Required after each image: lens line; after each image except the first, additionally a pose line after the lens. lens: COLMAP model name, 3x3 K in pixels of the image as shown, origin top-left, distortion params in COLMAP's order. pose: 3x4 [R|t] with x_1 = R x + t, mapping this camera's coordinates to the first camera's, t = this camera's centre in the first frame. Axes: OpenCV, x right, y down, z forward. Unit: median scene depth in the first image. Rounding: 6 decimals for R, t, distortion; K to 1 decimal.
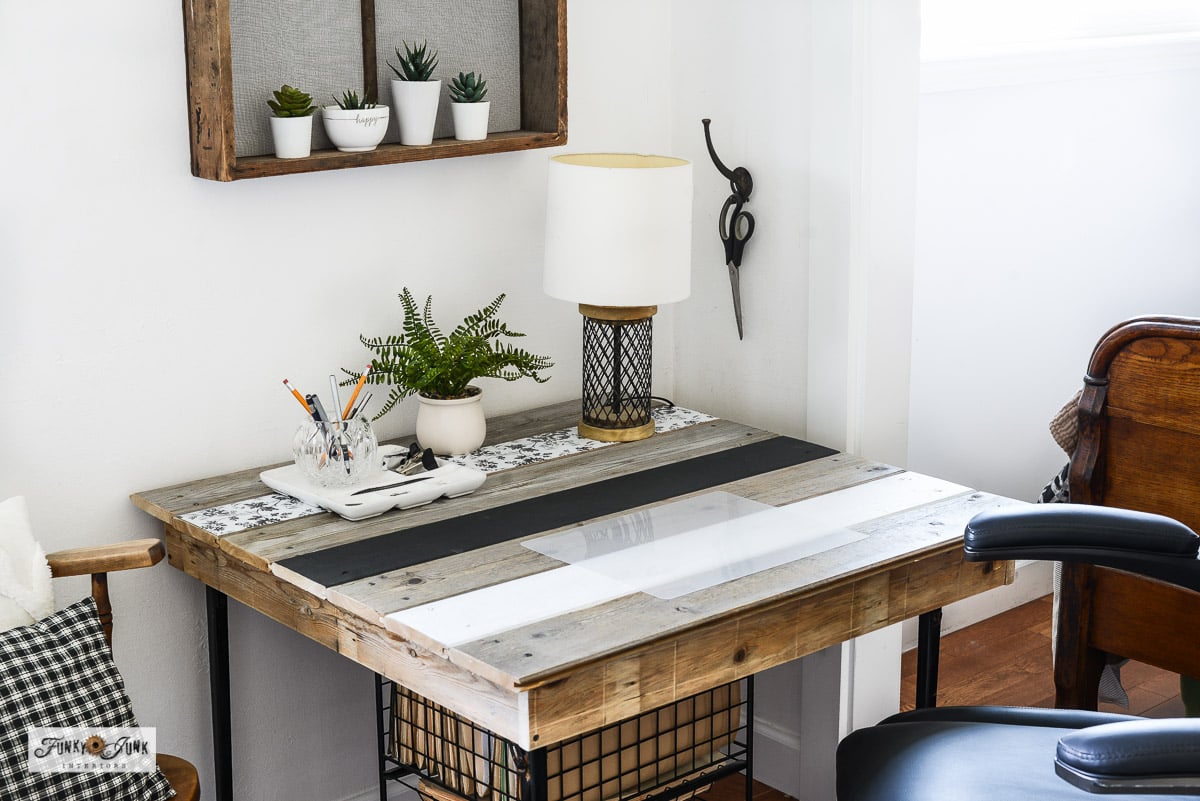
lens RADIAL K [[1901.6, 0, 600.0], [0, 1901.6, 400.5], [0, 0, 1]] dist [-0.106855, -0.010446]
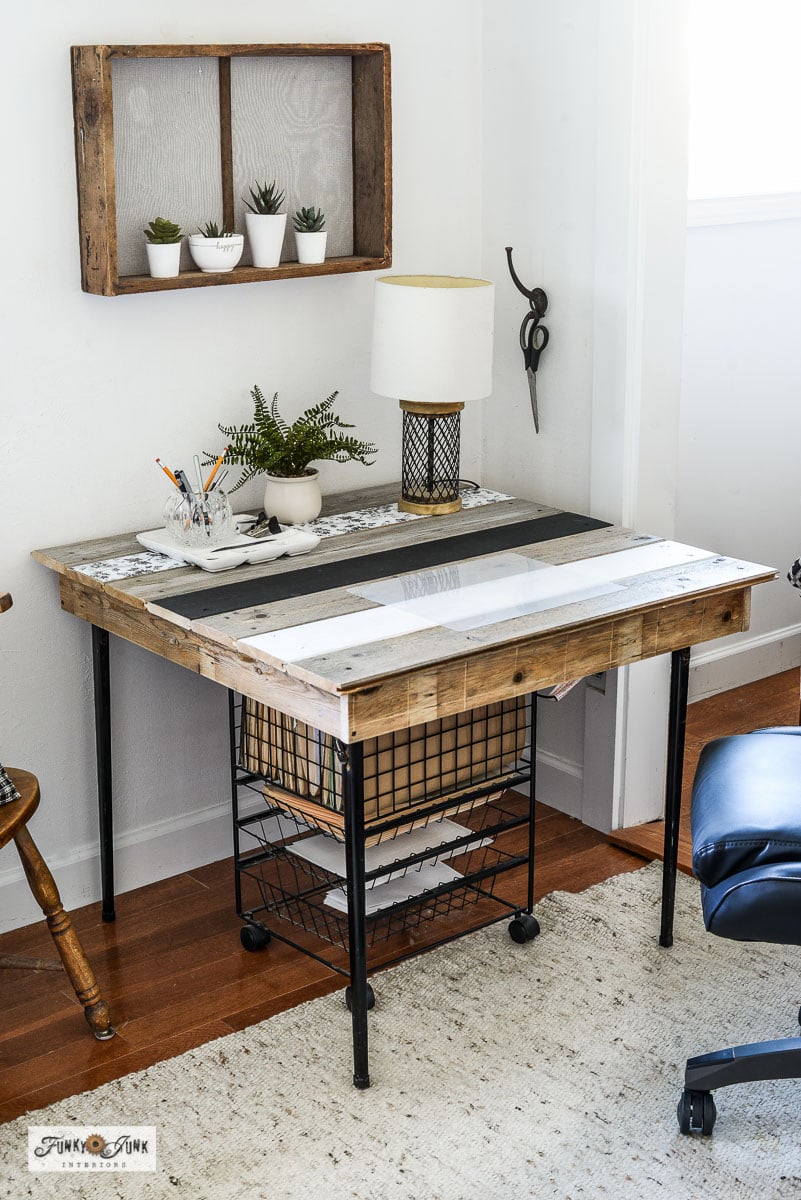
lens RADIAL K [[1797.8, 0, 400.5], [0, 1797.8, 600.0], [0, 0, 1]] dist [-0.113173, 0.003180]
pose [[0.999674, 0.011568, -0.022766, 0.017994], [-0.010417, 0.998693, 0.050048, 0.019818], [0.023316, -0.049794, 0.998487, -0.153718]]
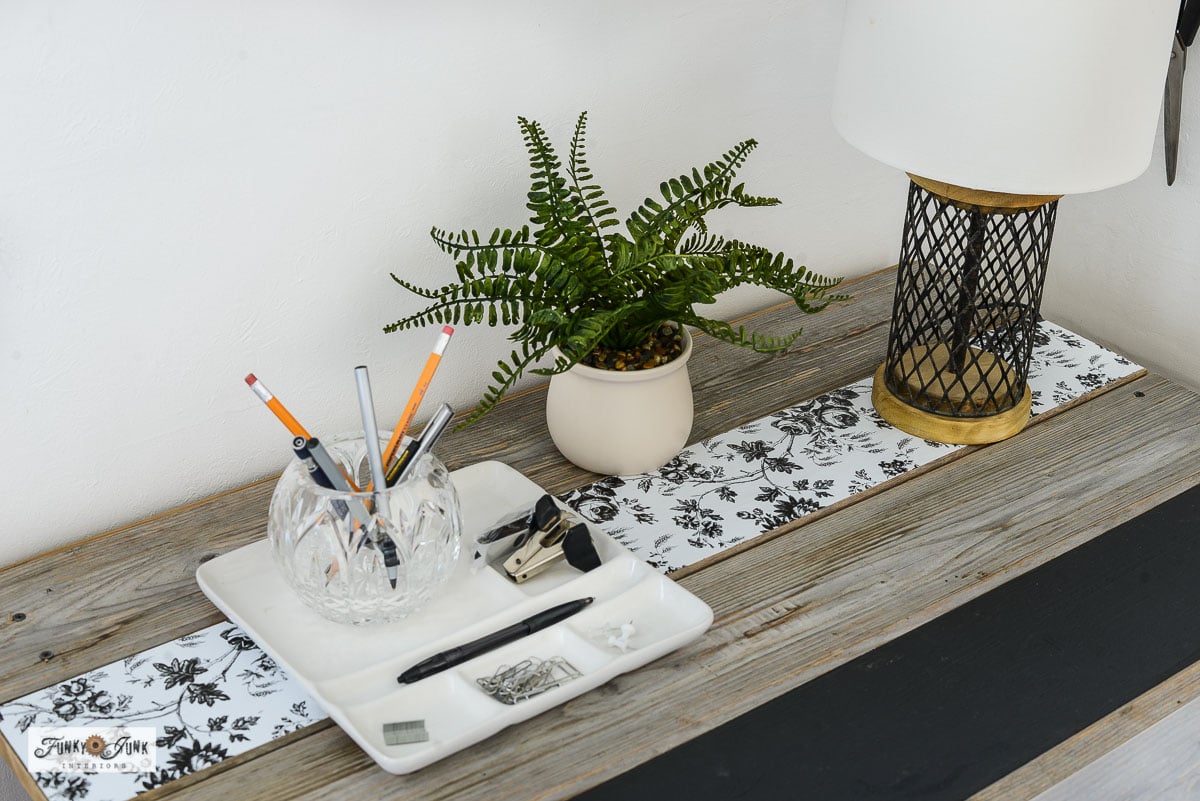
lens RADIAL K [[1797.8, 0, 600.0], [0, 1797.8, 400.5], [0, 0, 1]] dist [-0.113173, 0.003180]
pose [[0.997998, 0.054608, -0.031921, -0.072244], [-0.044597, 0.965346, 0.257136, -0.107339], [0.044856, -0.255198, 0.965848, 0.593458]]
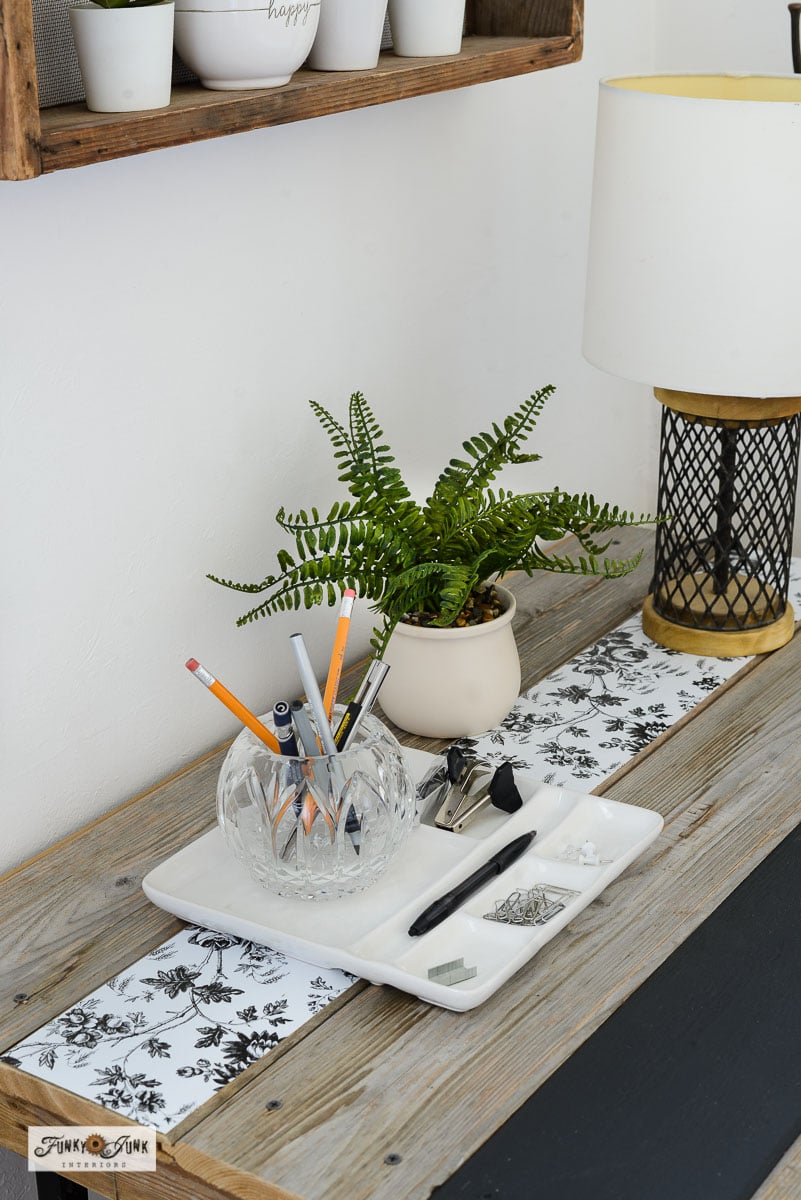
lens RADIAL K [[1901.6, 0, 400.5], [0, 1901.6, 600.0], [0, 0, 1]] dist [-0.106855, -0.010446]
pose [[0.964605, -0.111751, 0.238850, -0.210639], [0.079598, 0.986907, 0.140284, -0.074914], [-0.251399, -0.116306, 0.960870, 0.572898]]
